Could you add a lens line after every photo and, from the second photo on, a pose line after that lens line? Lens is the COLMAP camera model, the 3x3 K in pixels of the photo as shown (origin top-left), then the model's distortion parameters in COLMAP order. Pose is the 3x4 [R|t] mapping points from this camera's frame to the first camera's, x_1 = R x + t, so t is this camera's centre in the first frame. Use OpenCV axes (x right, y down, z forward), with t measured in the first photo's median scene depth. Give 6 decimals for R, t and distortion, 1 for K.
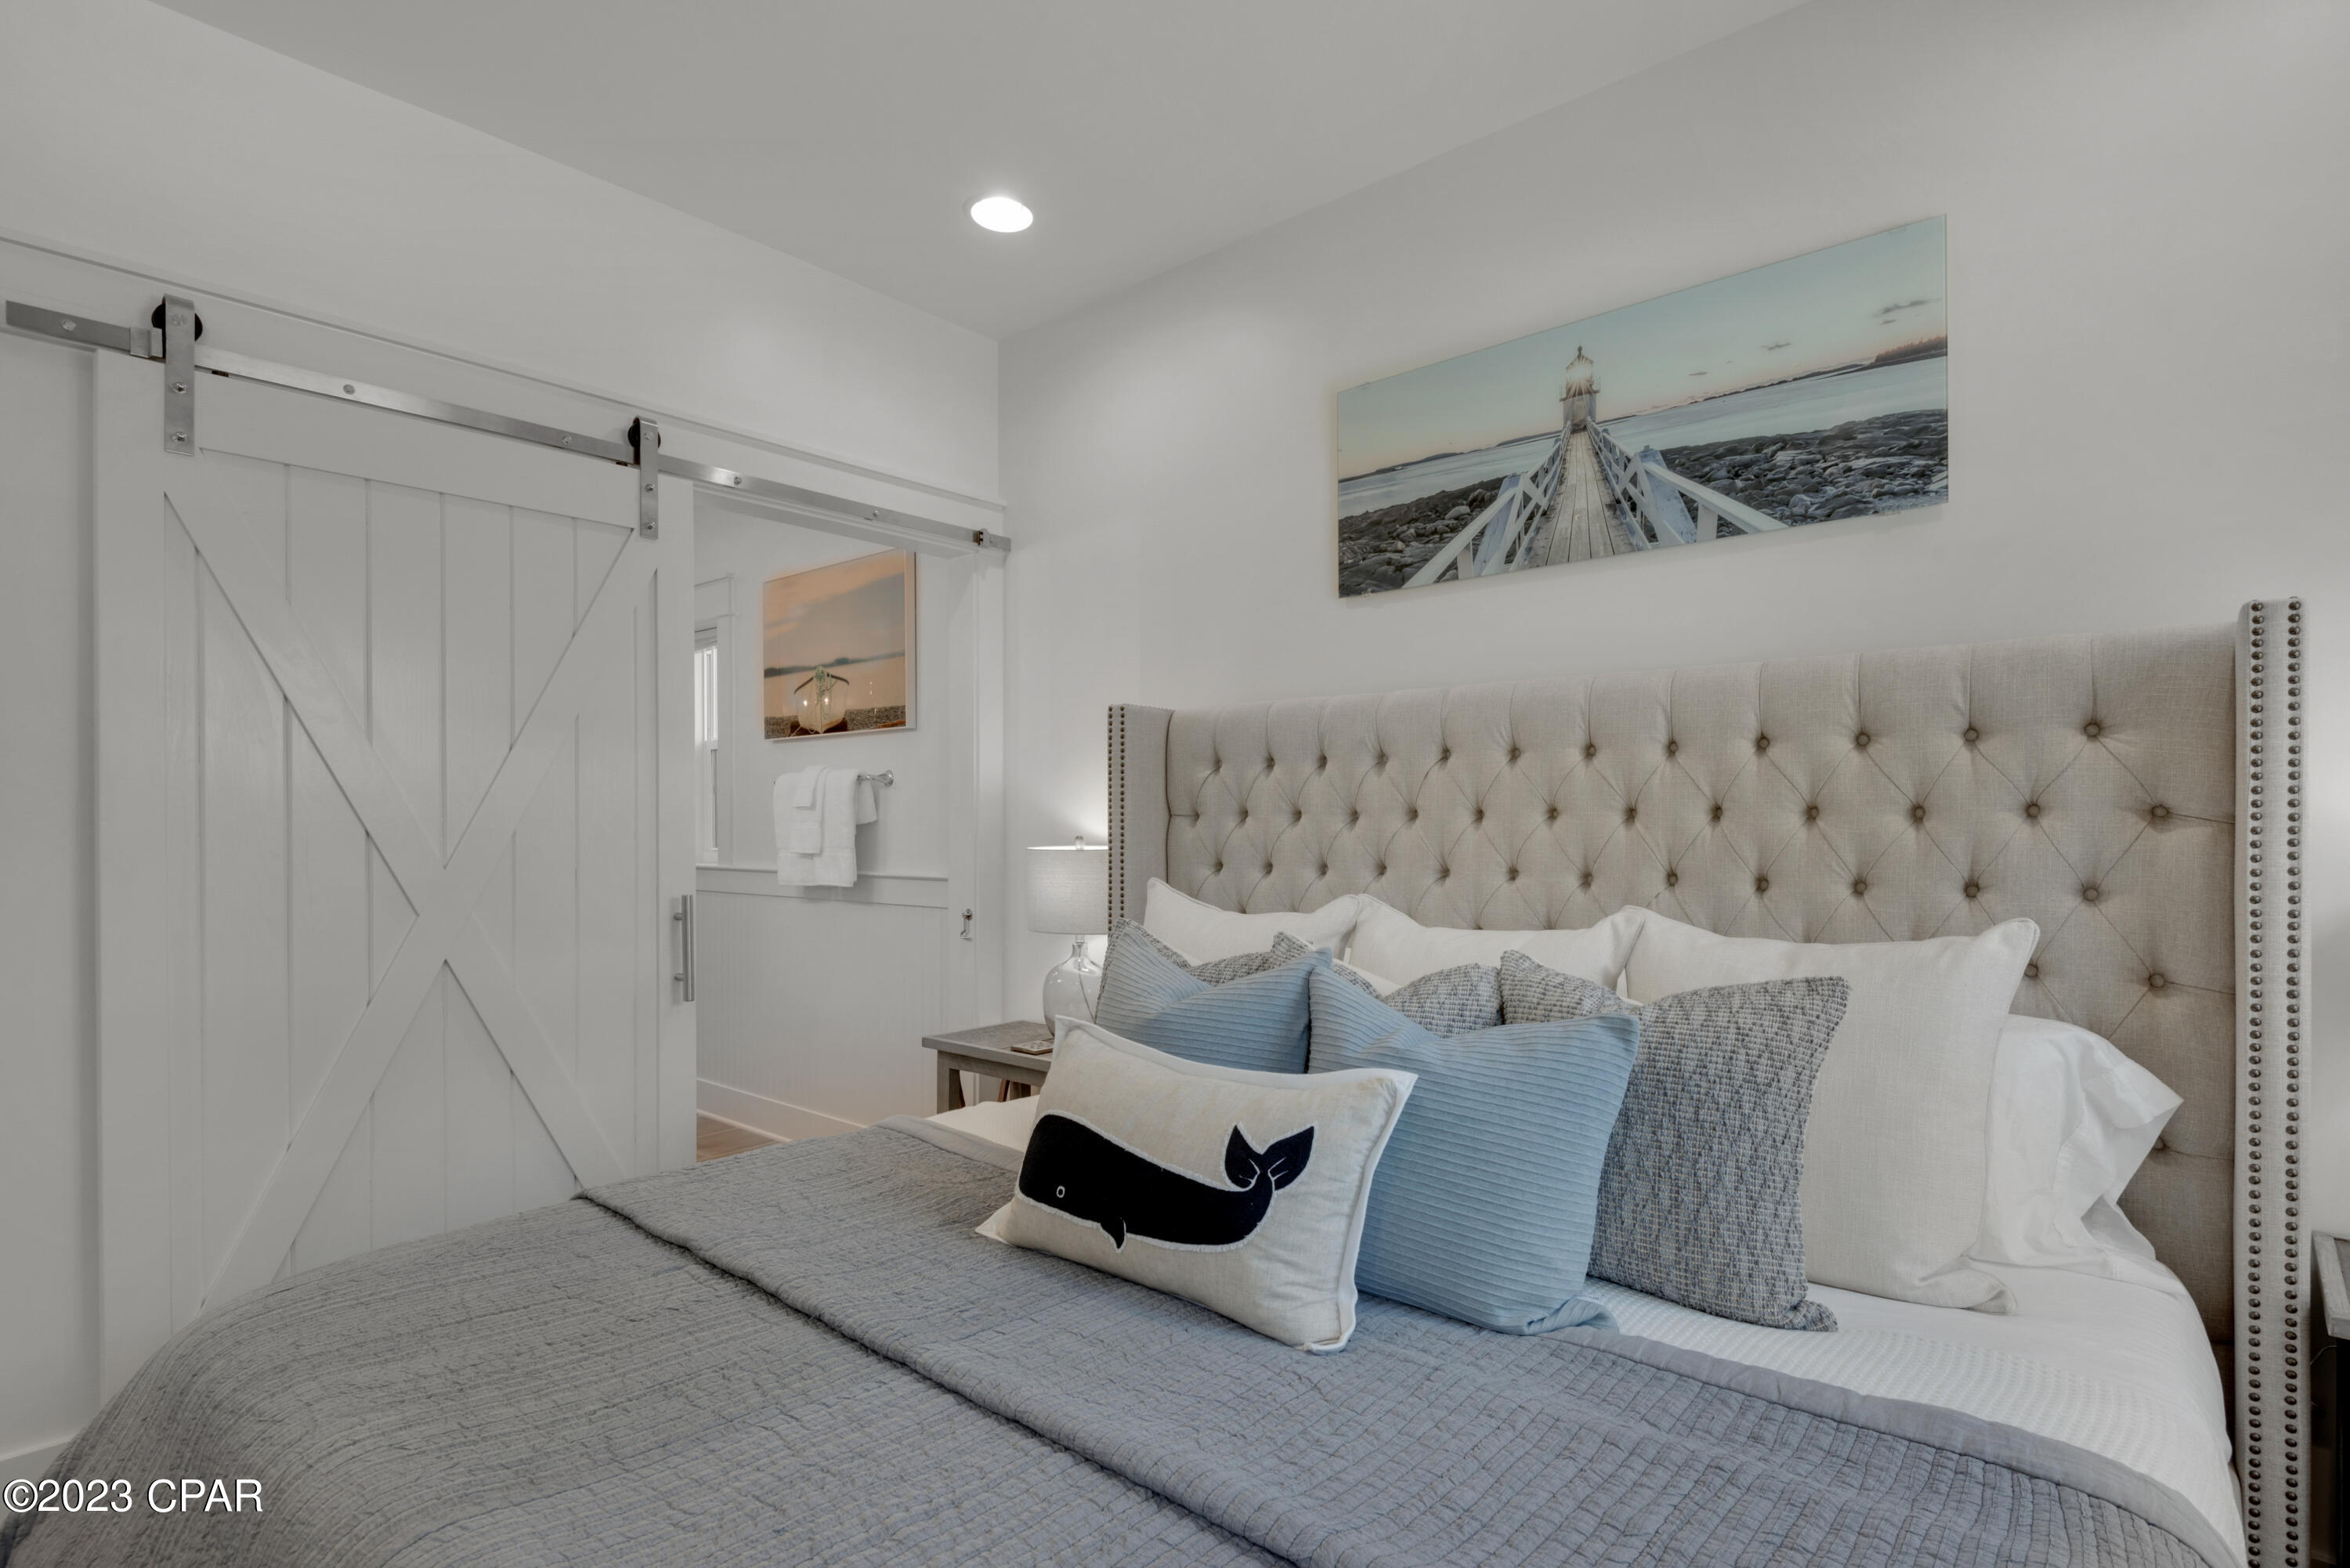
lens RADIAL K [[1201.3, 0, 978.4], [0, 1201.3, 850.5], [0, 0, 1]] dist [0.019490, -0.011971]
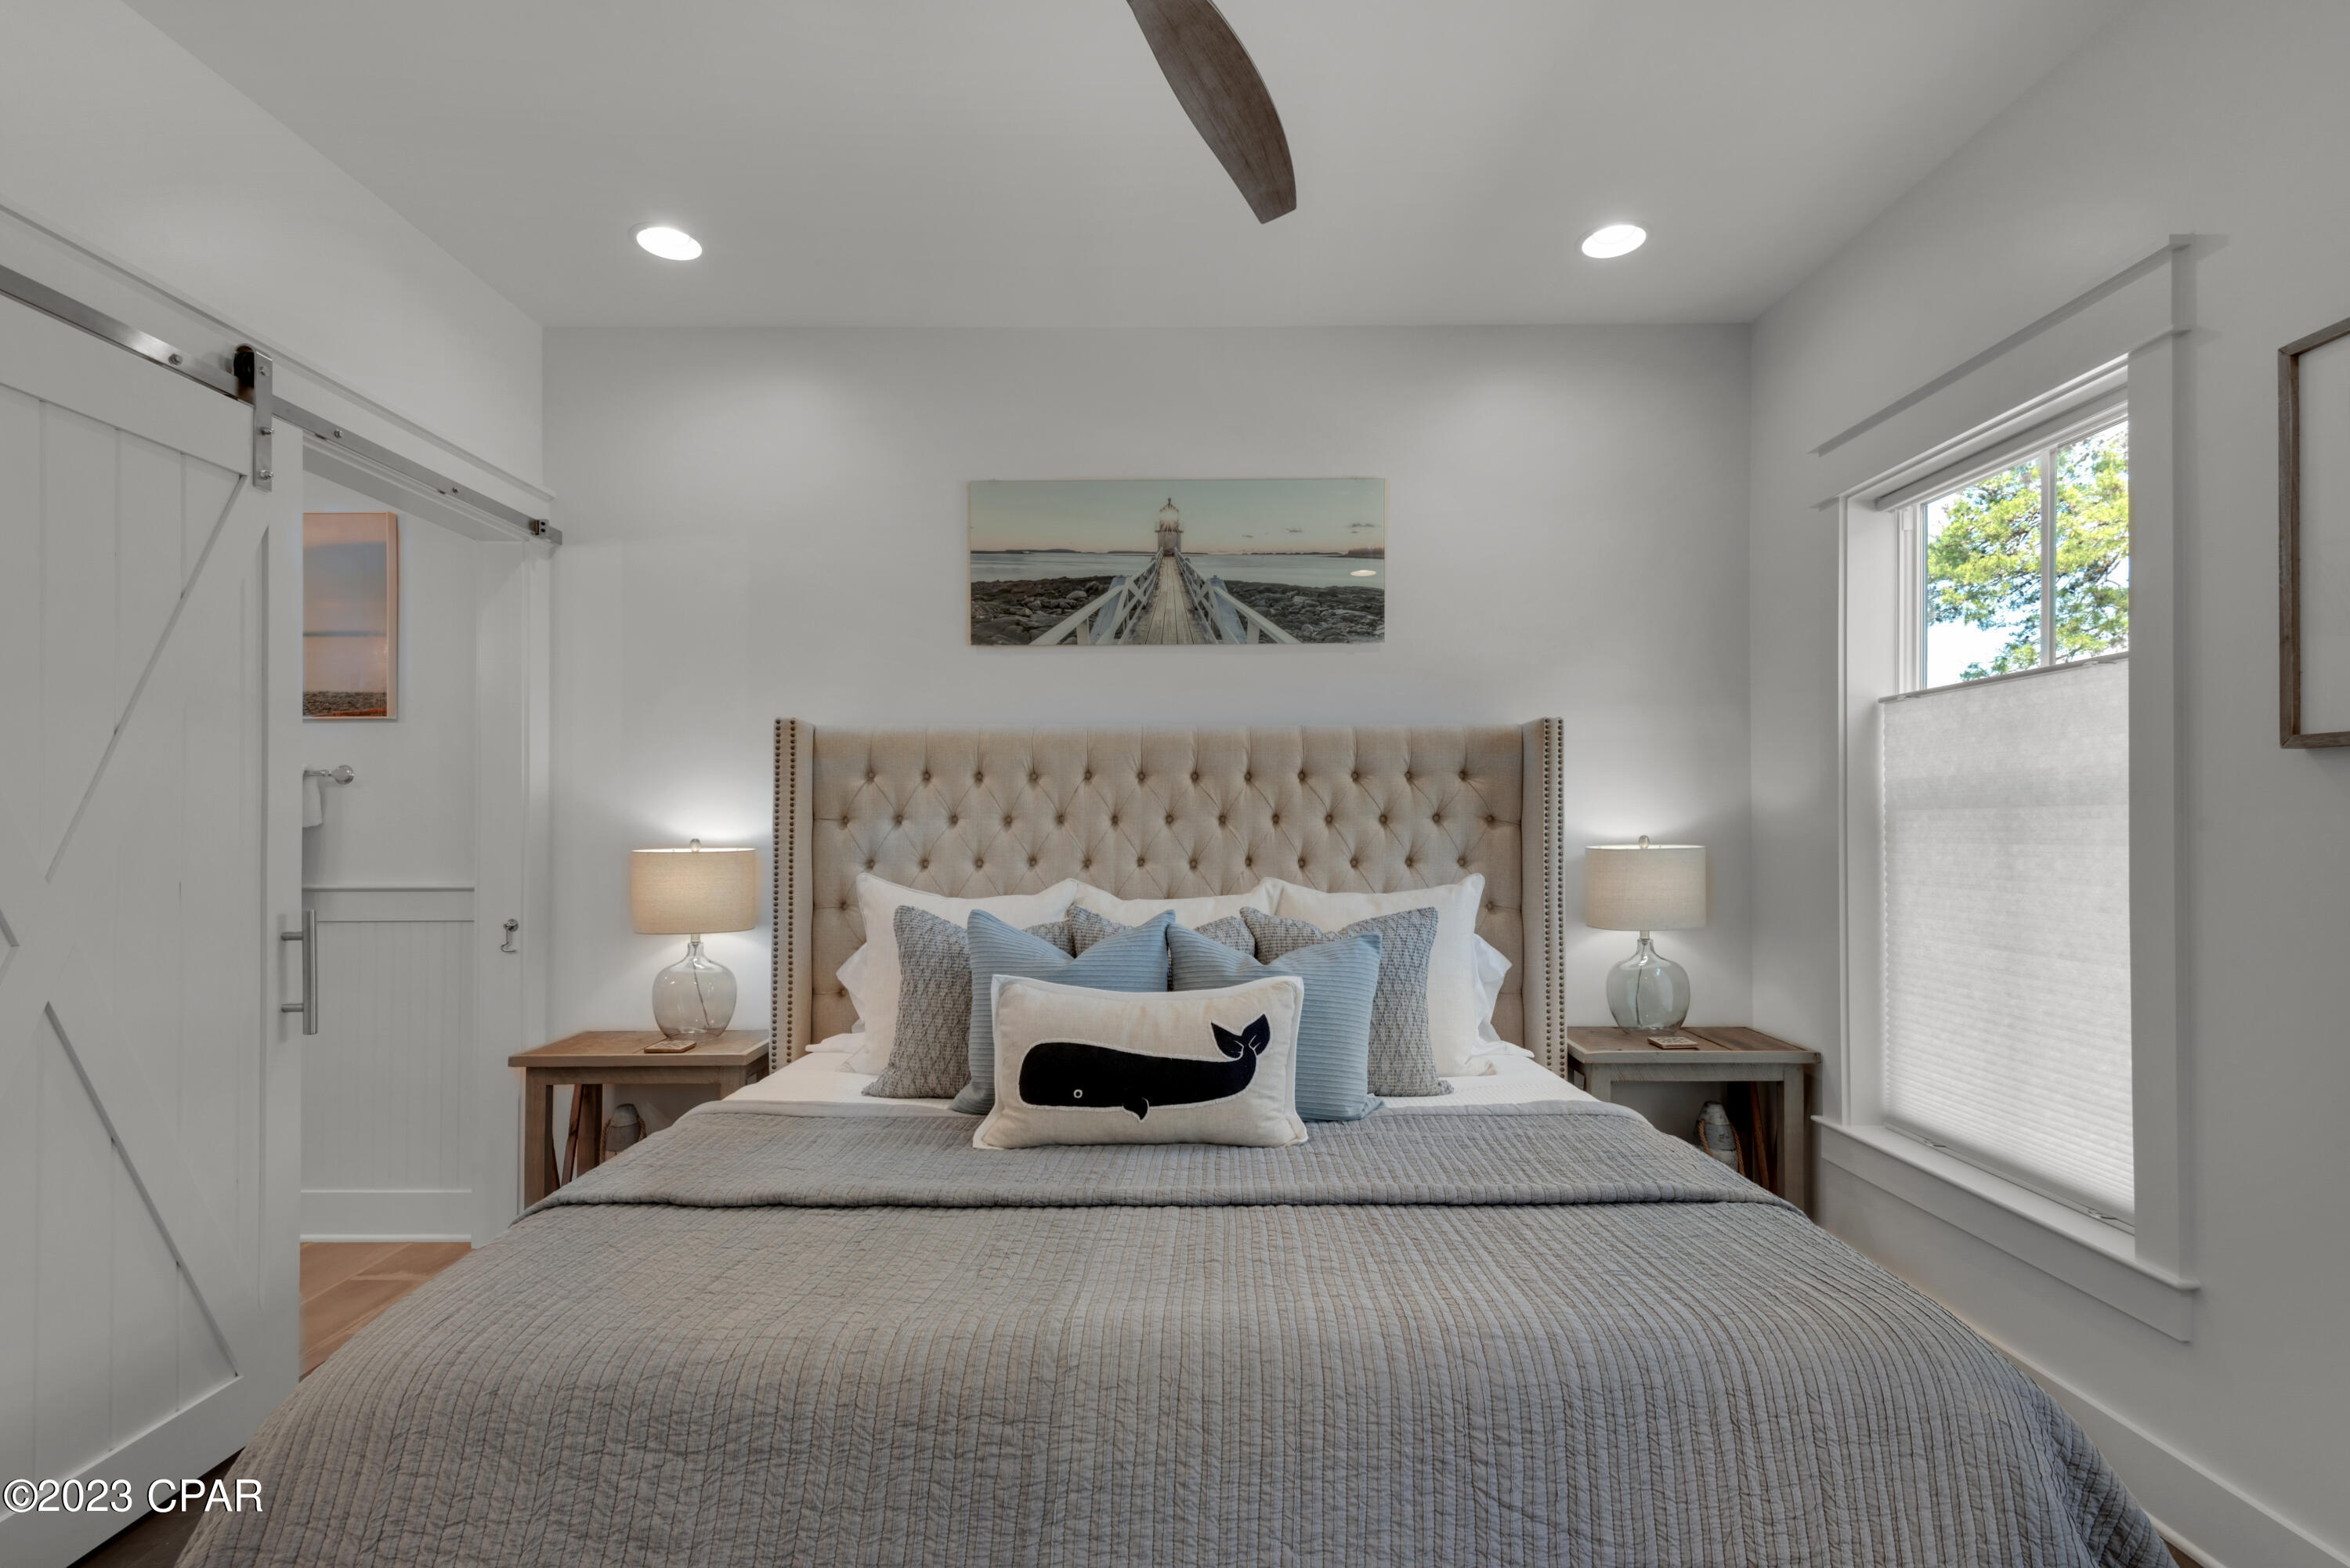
lens RADIAL K [[1117.6, 0, 1217.7], [0, 1117.6, 822.5], [0, 0, 1]] dist [0.013734, -0.010577]
pose [[0.747472, 0.001413, 0.664292, -0.375503], [0.016688, 0.999642, -0.020903, 0.002694], [-0.664084, 0.026710, 0.747181, -0.036459]]
